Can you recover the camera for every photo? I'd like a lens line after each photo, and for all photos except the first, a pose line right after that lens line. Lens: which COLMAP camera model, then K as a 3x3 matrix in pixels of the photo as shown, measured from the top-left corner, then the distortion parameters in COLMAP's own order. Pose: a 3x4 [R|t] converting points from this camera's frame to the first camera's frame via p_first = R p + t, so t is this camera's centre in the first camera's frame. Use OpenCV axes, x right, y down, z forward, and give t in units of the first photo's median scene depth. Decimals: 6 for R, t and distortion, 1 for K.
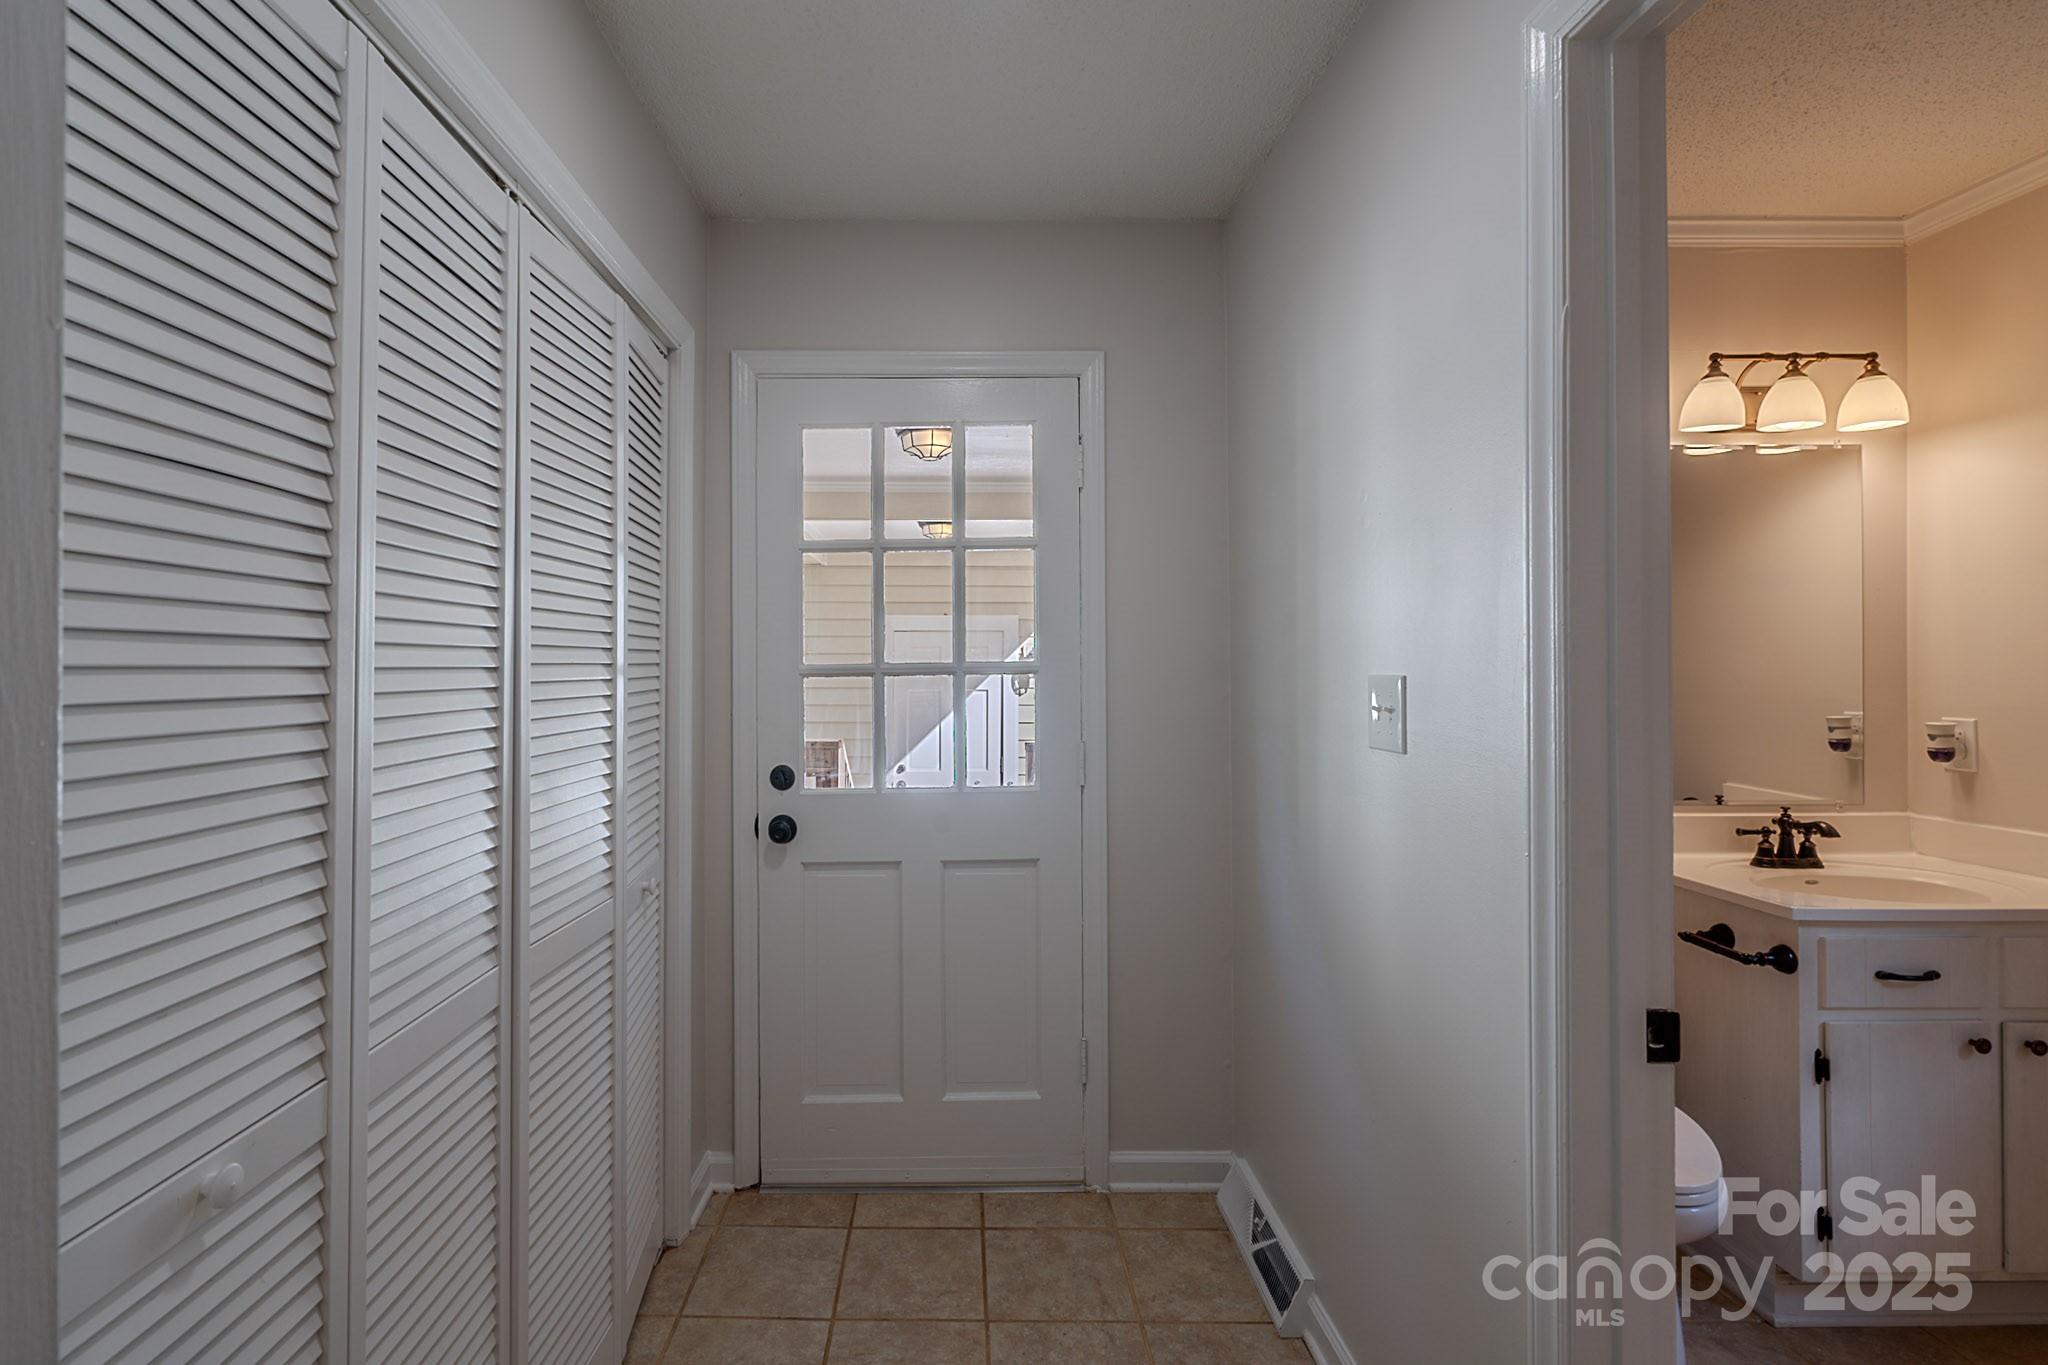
lens RADIAL K [[937.5, 0, 1013.8], [0, 937.5, 654.0], [0, 0, 1]] dist [-0.000293, 0.000808]
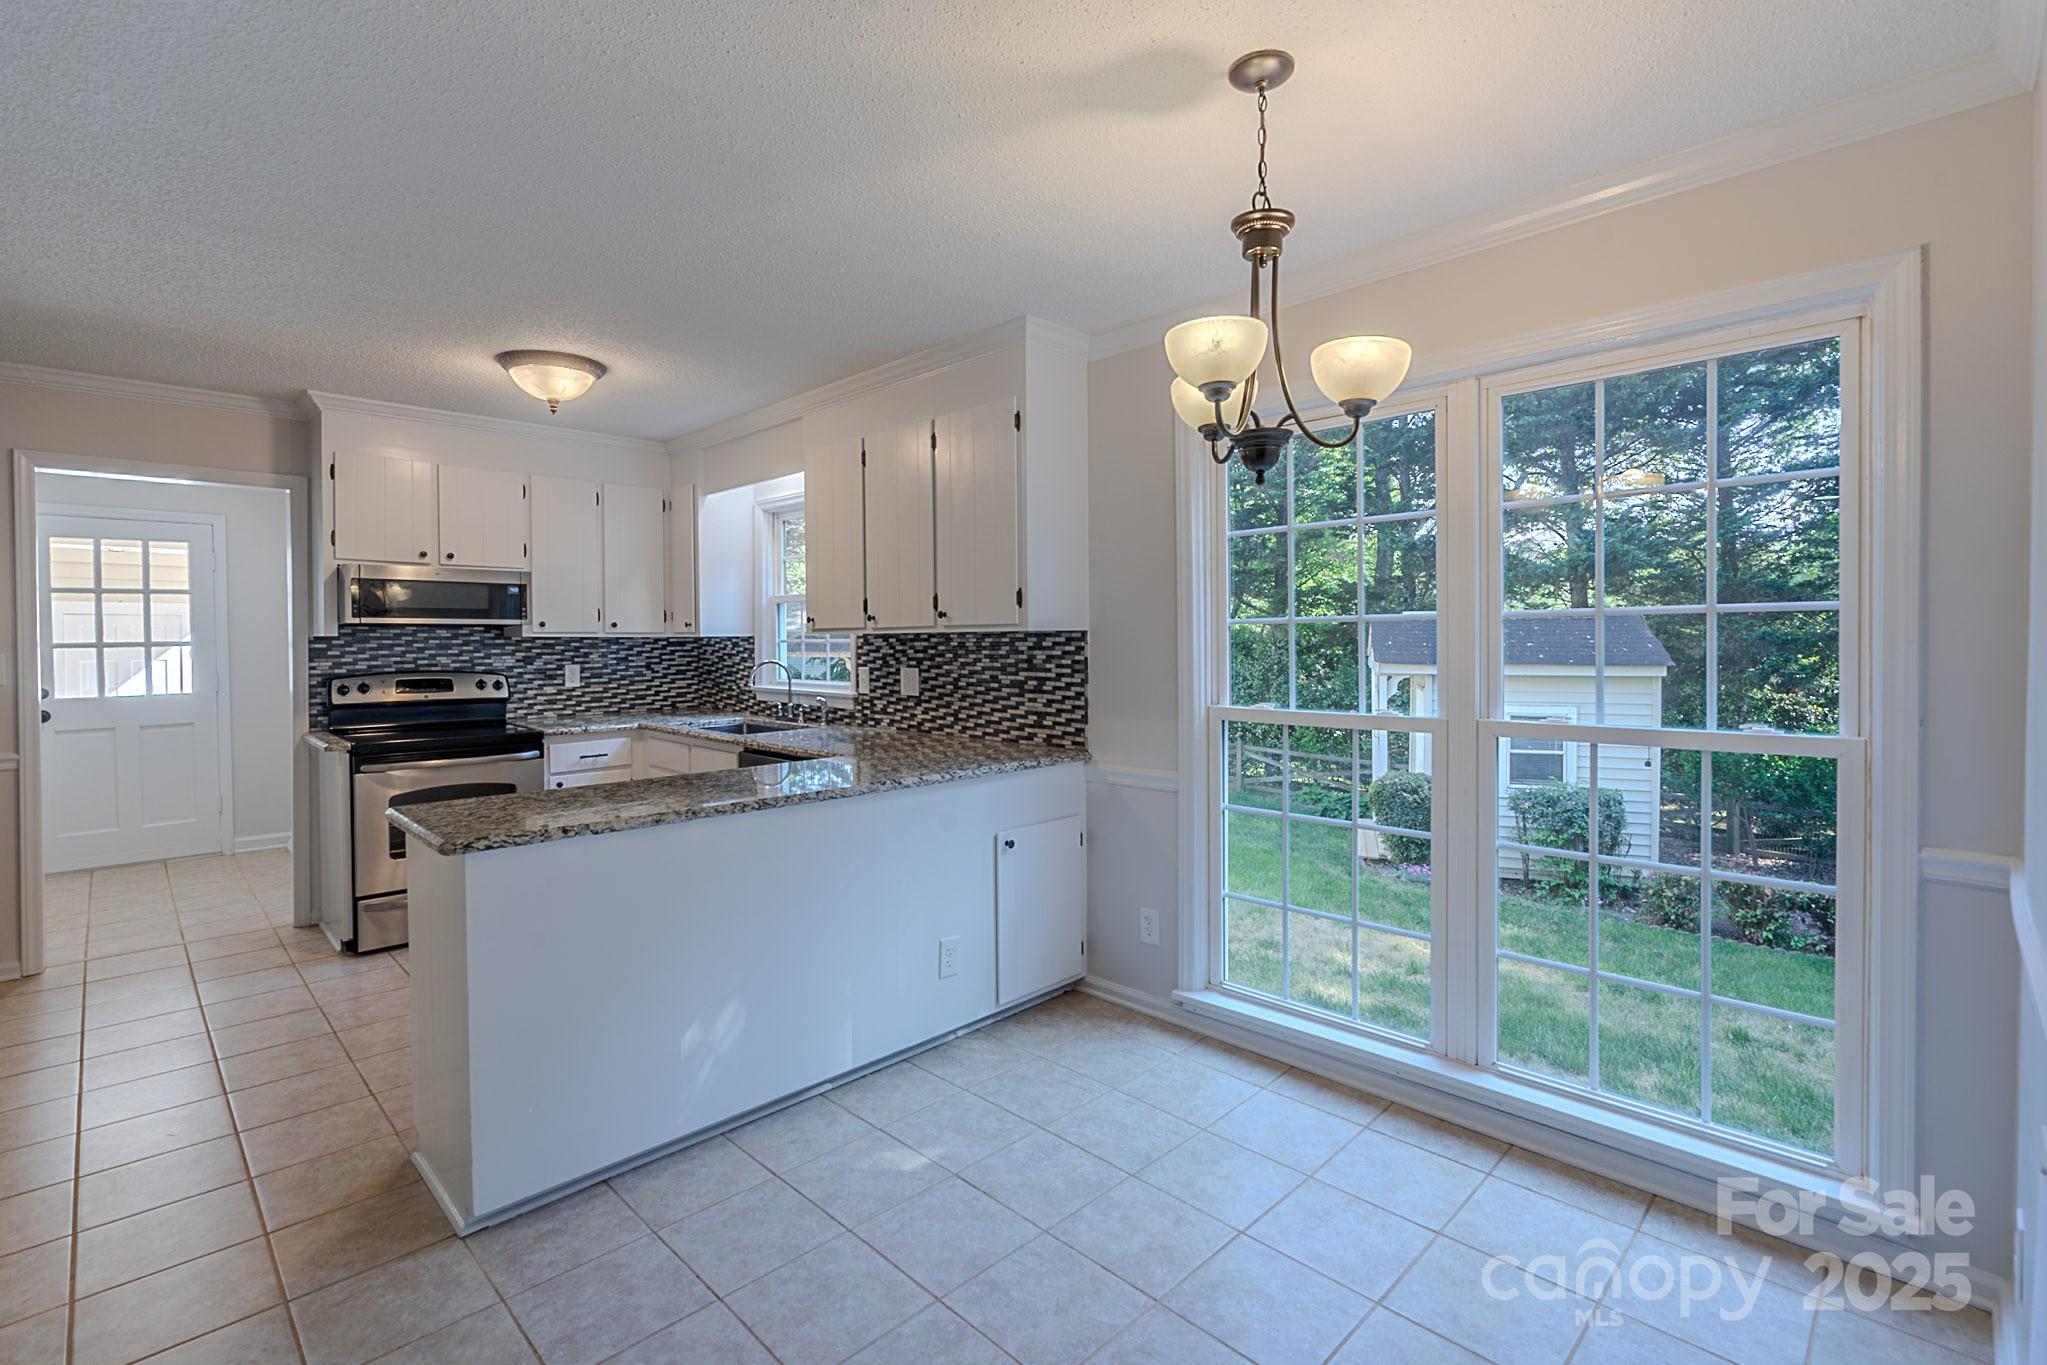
lens RADIAL K [[937.0, 0, 1013.3], [0, 937.0, 654.0], [0, 0, 1]] dist [-0.000293, 0.000808]
pose [[0.766394, -0.014935, 0.642198, 0.095069], [-0.006252, 0.999509, 0.030705, -0.045124], [-0.642341, -0.027547, 0.765924, -2.206243]]
